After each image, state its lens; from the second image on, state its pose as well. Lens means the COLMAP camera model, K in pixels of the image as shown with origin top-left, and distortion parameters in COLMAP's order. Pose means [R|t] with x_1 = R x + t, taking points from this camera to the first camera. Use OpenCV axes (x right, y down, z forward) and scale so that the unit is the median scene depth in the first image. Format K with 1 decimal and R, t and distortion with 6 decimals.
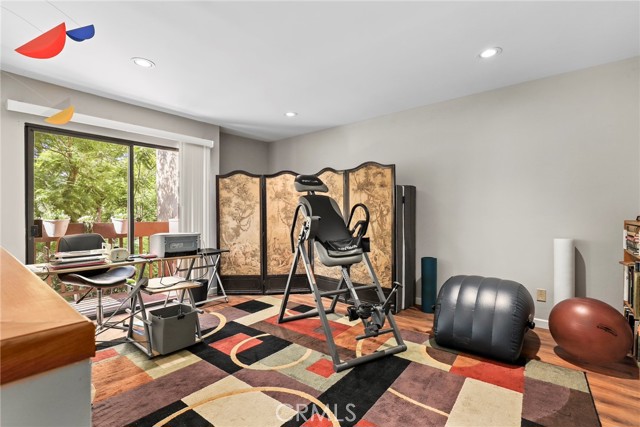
lens RADIAL K [[289.5, 0, 318.9], [0, 289.5, 216.1], [0, 0, 1]] dist [-0.009602, 0.000794]
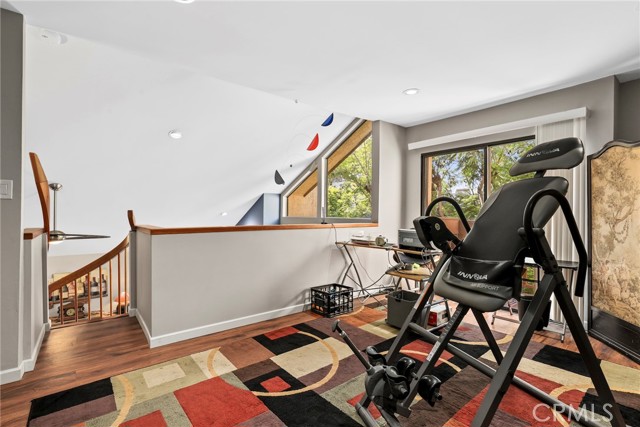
lens RADIAL K [[289.5, 0, 318.9], [0, 289.5, 216.1], [0, 0, 1]] dist [-0.009602, 0.000794]
pose [[-0.180076, 0.011002, -0.983591, 0.422217], [-0.009185, 0.999875, 0.012866, -0.003962], [0.983610, 0.011351, -0.179953, 0.506608]]
